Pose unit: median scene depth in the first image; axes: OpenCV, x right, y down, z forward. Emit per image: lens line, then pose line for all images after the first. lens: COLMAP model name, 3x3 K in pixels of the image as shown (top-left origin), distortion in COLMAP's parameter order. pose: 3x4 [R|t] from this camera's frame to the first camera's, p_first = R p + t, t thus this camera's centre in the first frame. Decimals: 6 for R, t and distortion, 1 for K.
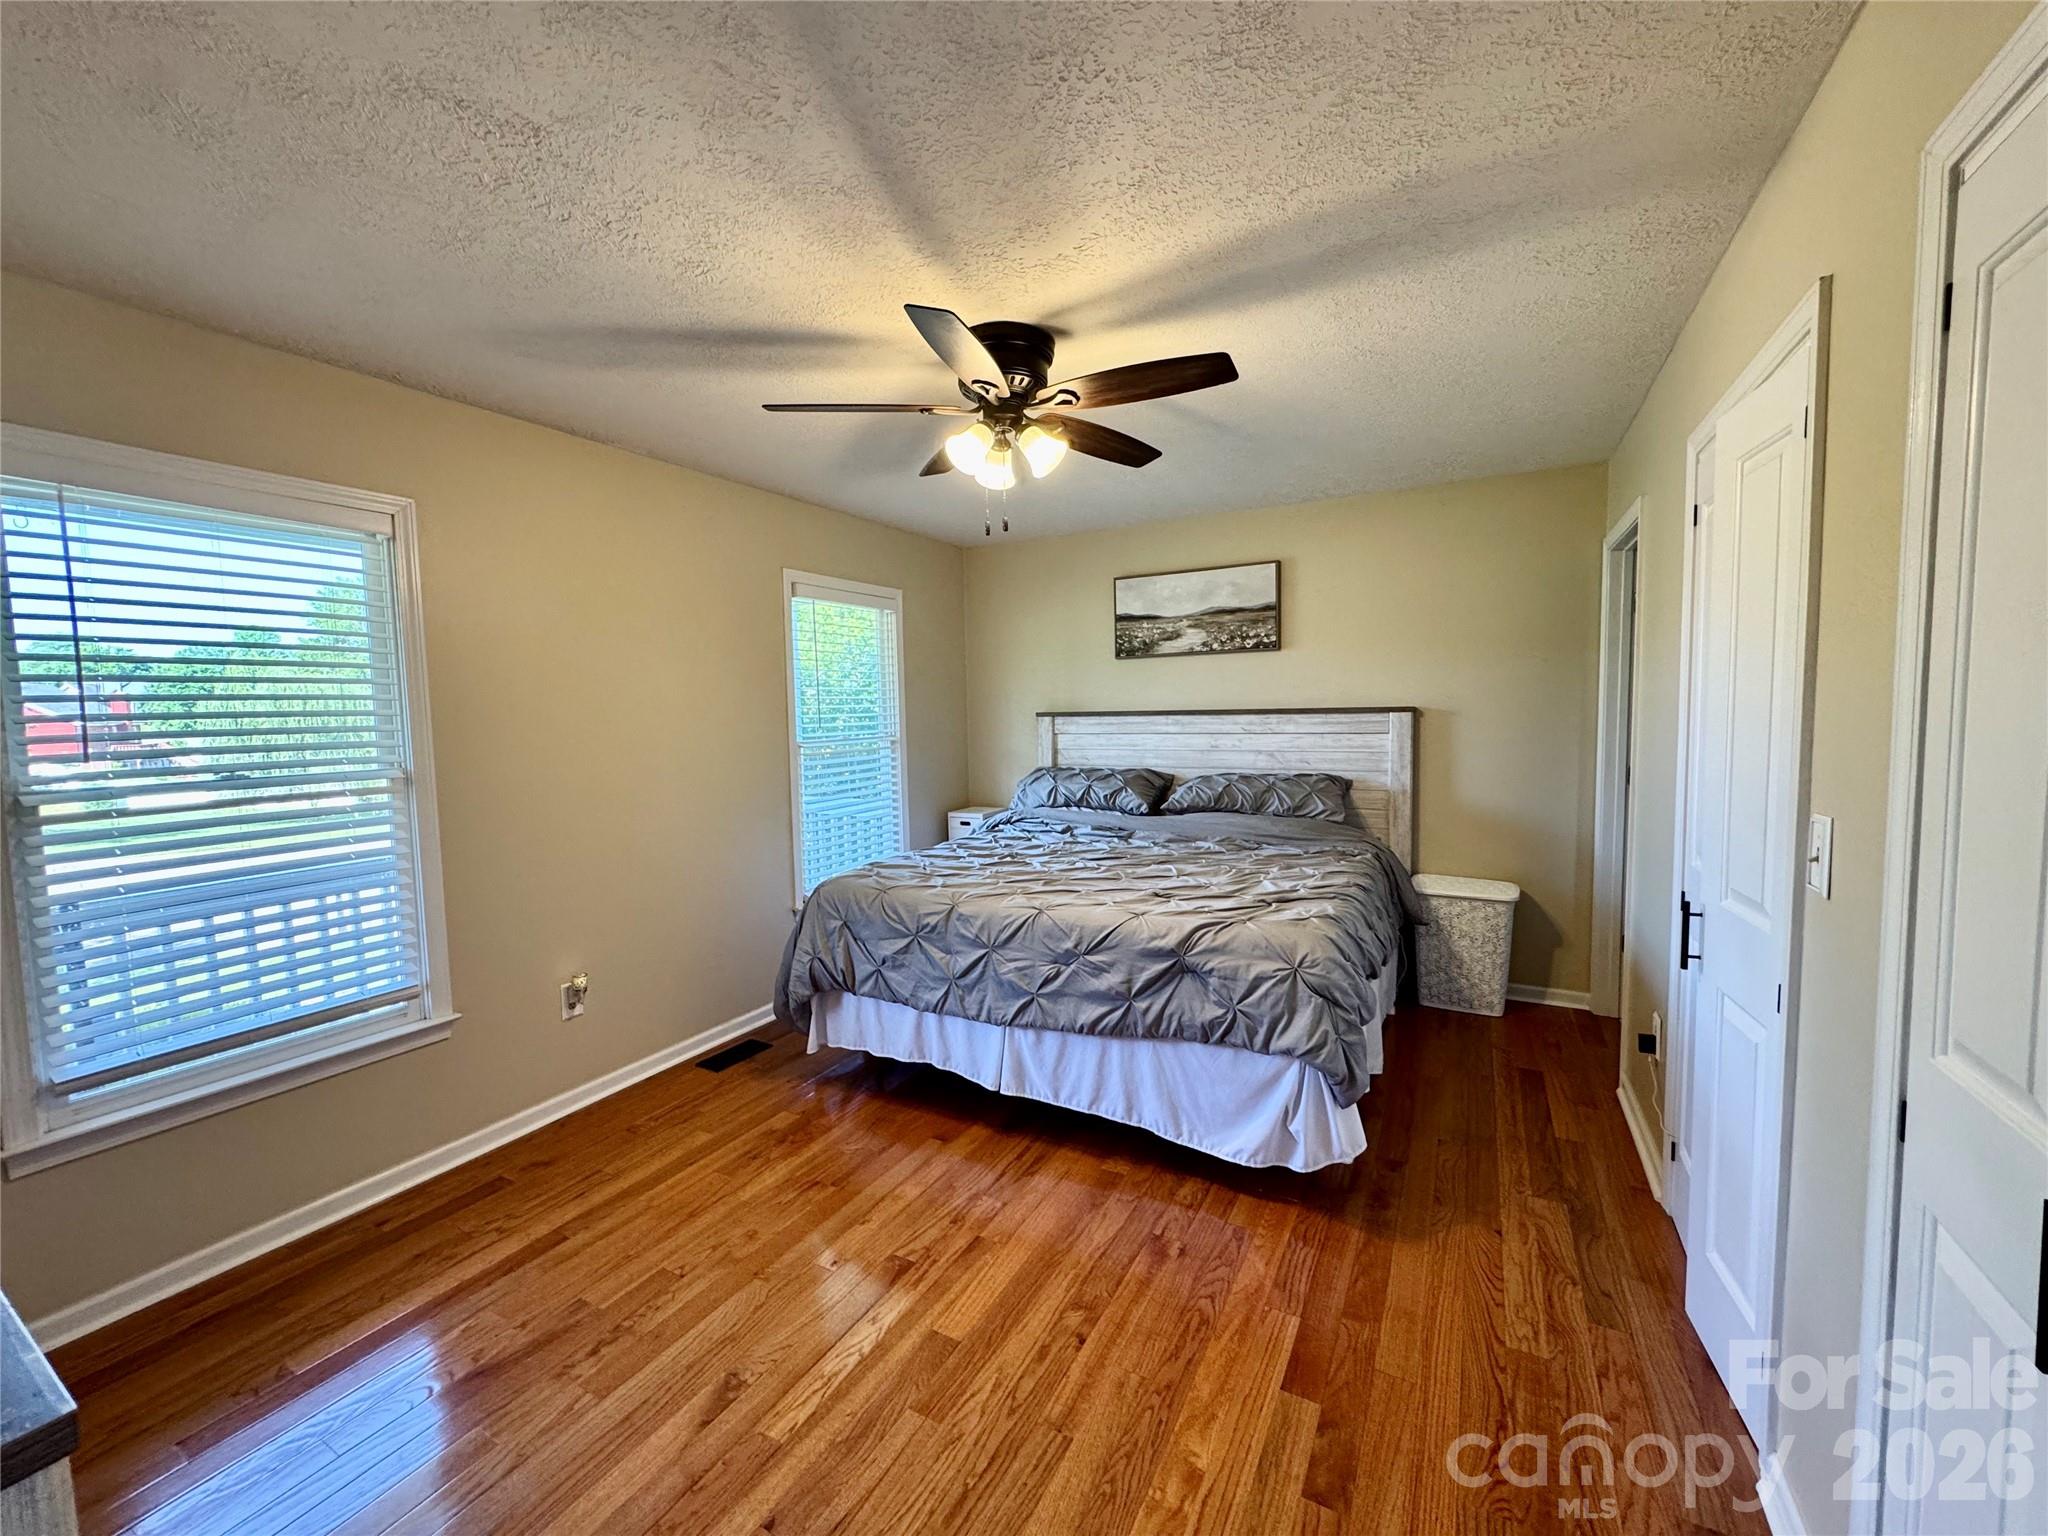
lens RADIAL K [[813.1, 0, 1013.0], [0, 813.1, 766.3], [0, 0, 1]] dist [-0.006728, 0.000756]
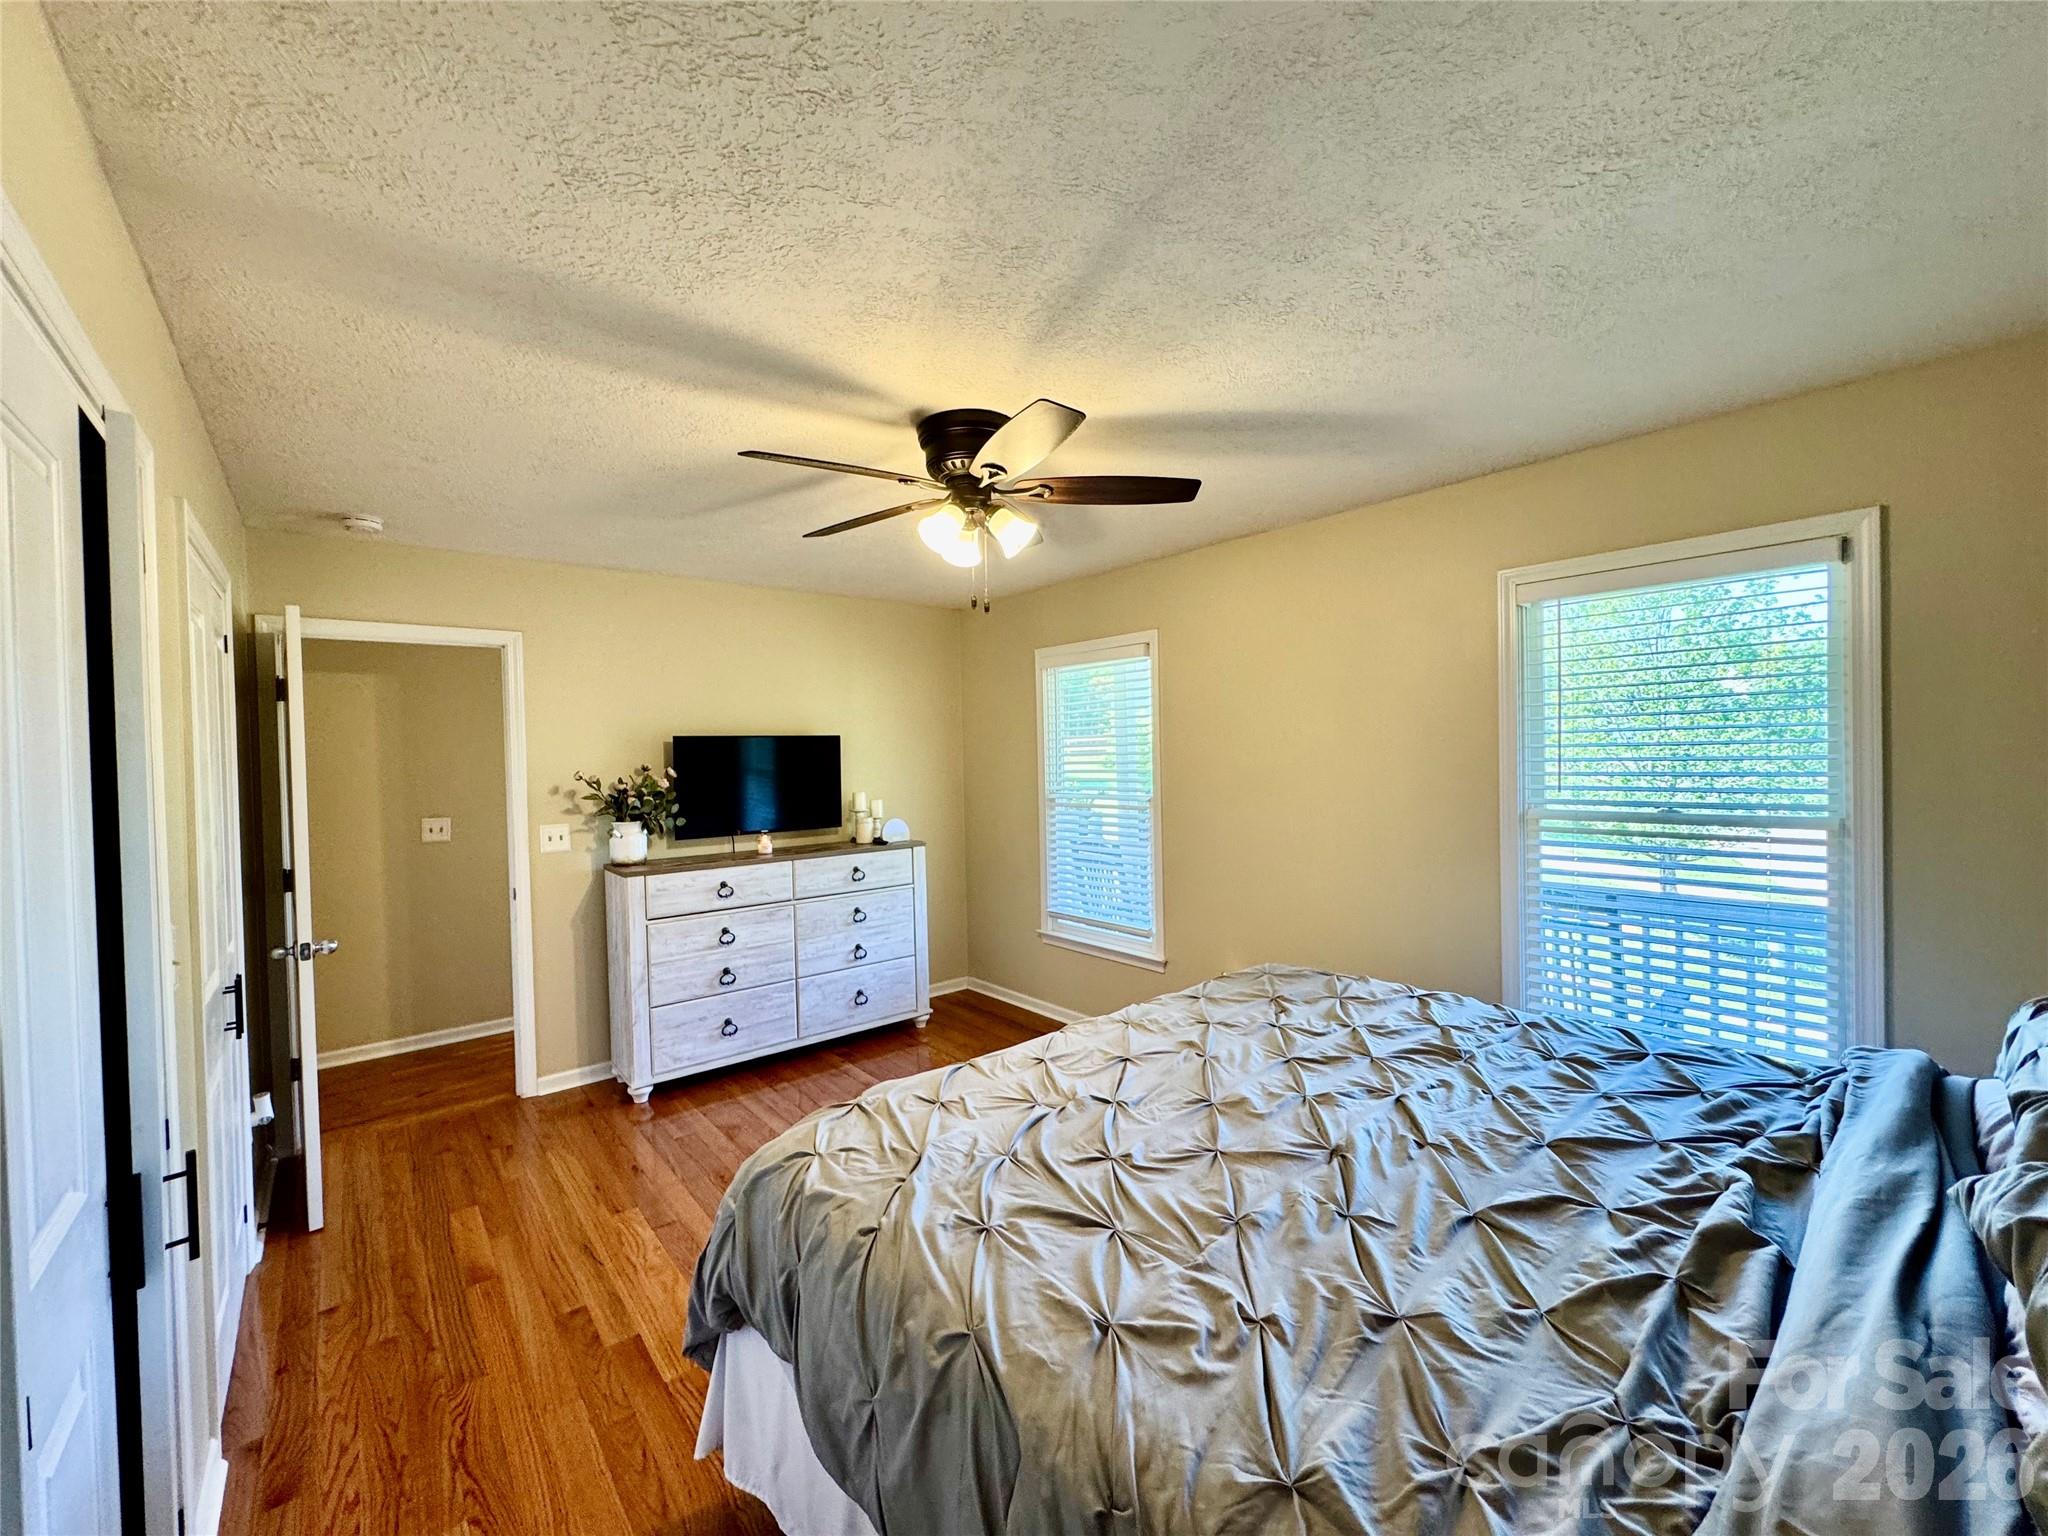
lens RADIAL K [[813.1, 0, 1019.0], [0, 813.1, 762.8], [0, 0, 1]] dist [-0.006728, 0.000756]
pose [[-0.348146, 0.036879, -0.936715, 1.007994], [-0.043125, 0.997538, 0.055302, -0.167417], [0.936448, 0.059649, -0.345699, 1.533919]]
